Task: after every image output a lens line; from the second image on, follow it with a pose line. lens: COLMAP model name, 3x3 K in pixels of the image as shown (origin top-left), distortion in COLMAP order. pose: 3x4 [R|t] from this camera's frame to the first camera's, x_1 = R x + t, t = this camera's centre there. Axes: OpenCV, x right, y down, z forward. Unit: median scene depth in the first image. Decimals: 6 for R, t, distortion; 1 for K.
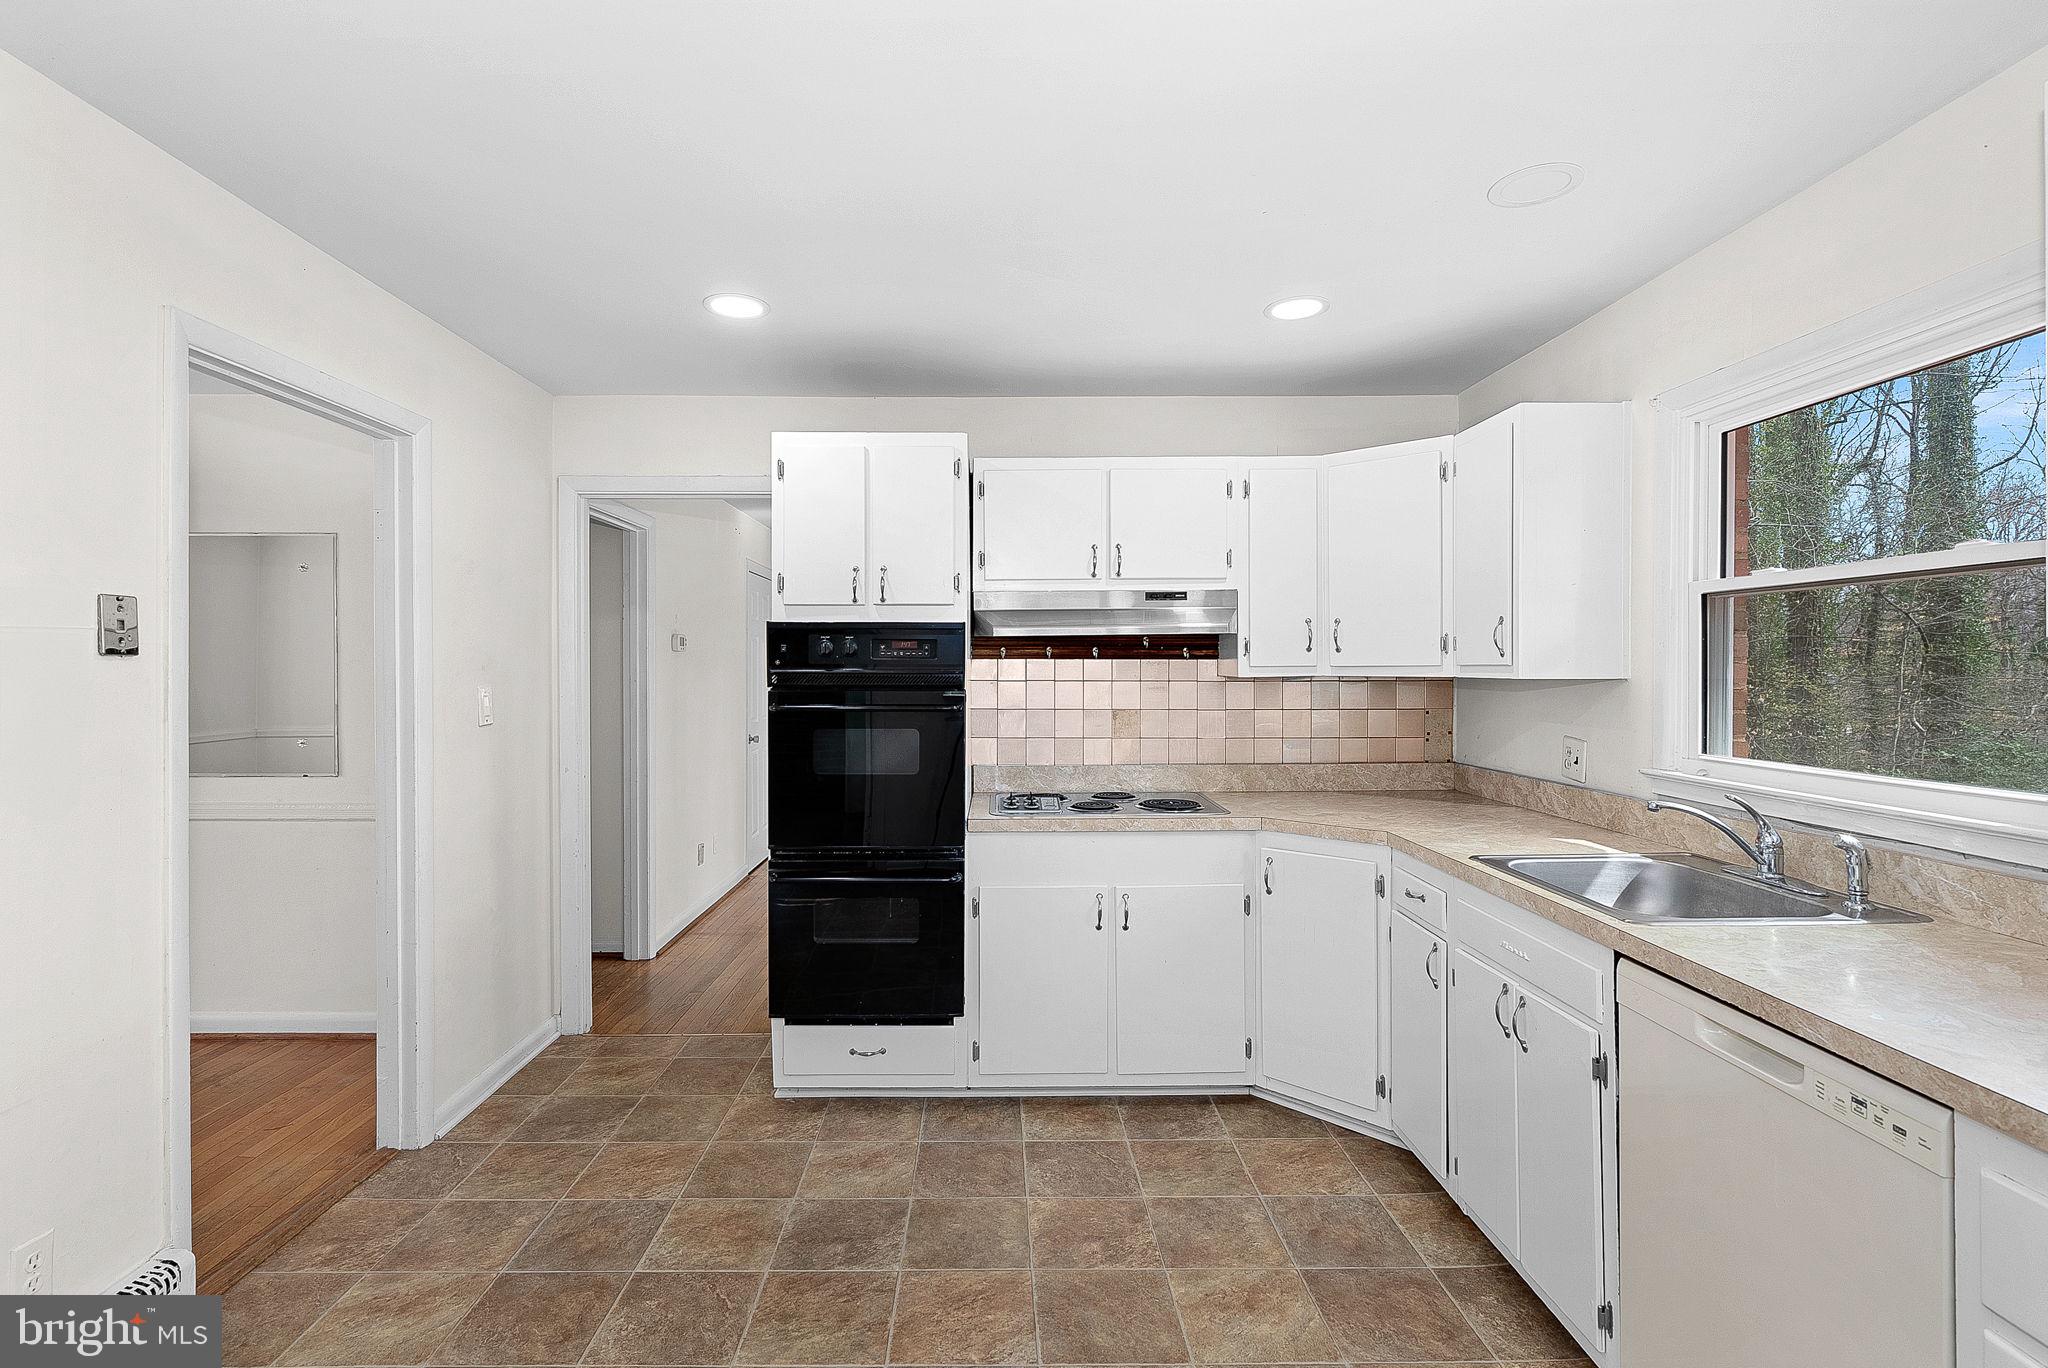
lens RADIAL K [[941.5, 0, 1014.0], [0, 941.5, 671.6], [0, 0, 1]] dist [-0.002563, 0.000404]
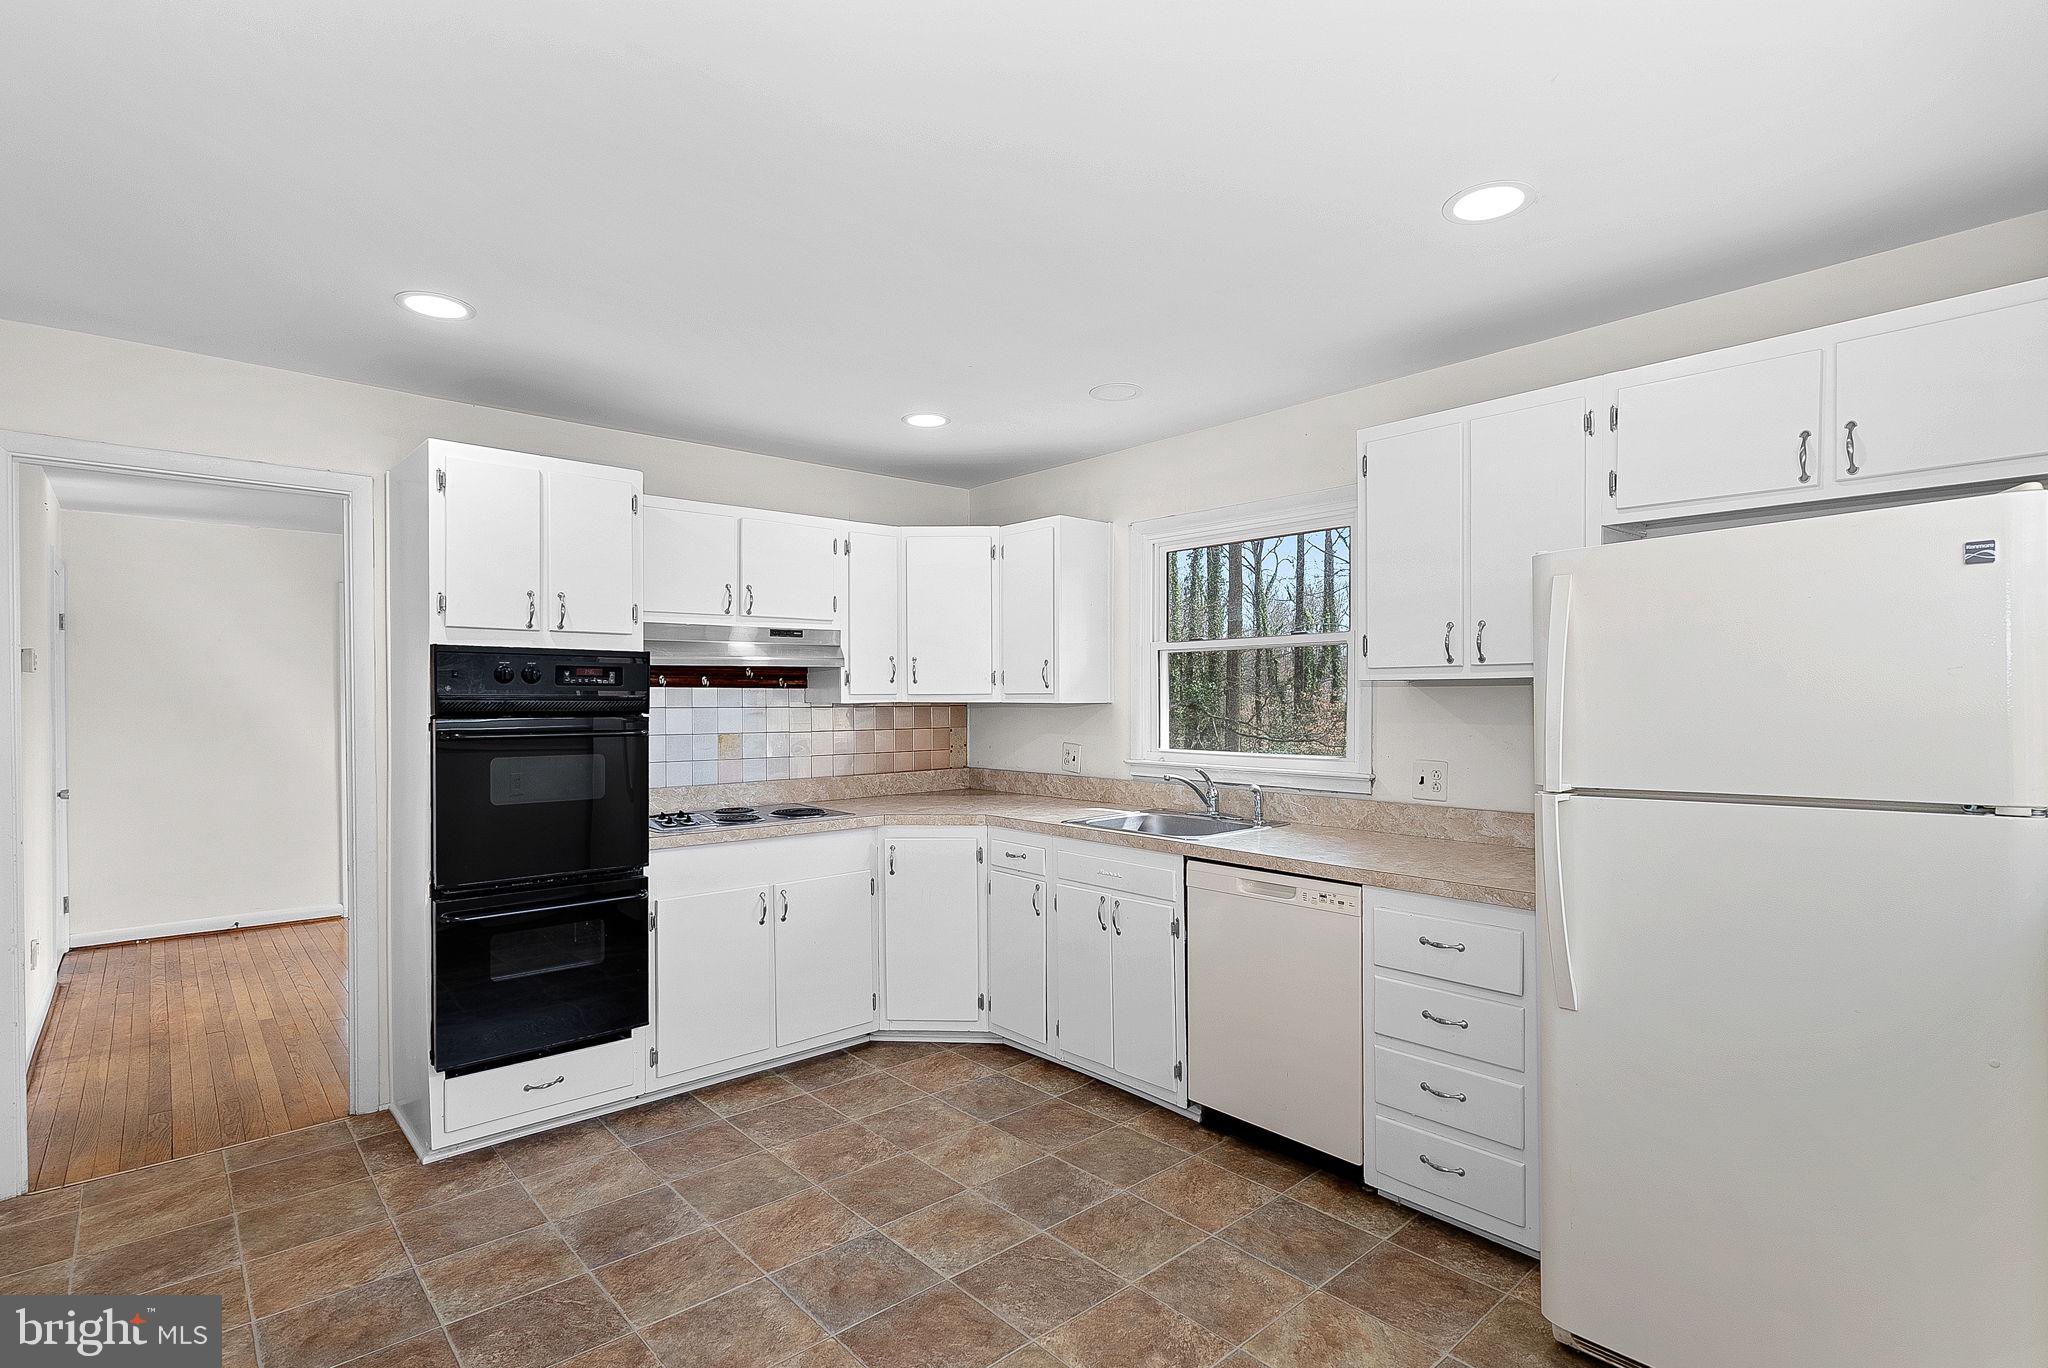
lens RADIAL K [[960.4, 0, 1023.1], [0, 960.4, 700.6], [0, 0, 1]] dist [-0.000857, -0.000138]
pose [[0.758065, -0.001656, 0.652177, -0.436013], [0.002297, 0.999997, -0.000130, 0.003464], [-0.652175, 0.001597, 0.758067, -0.091333]]
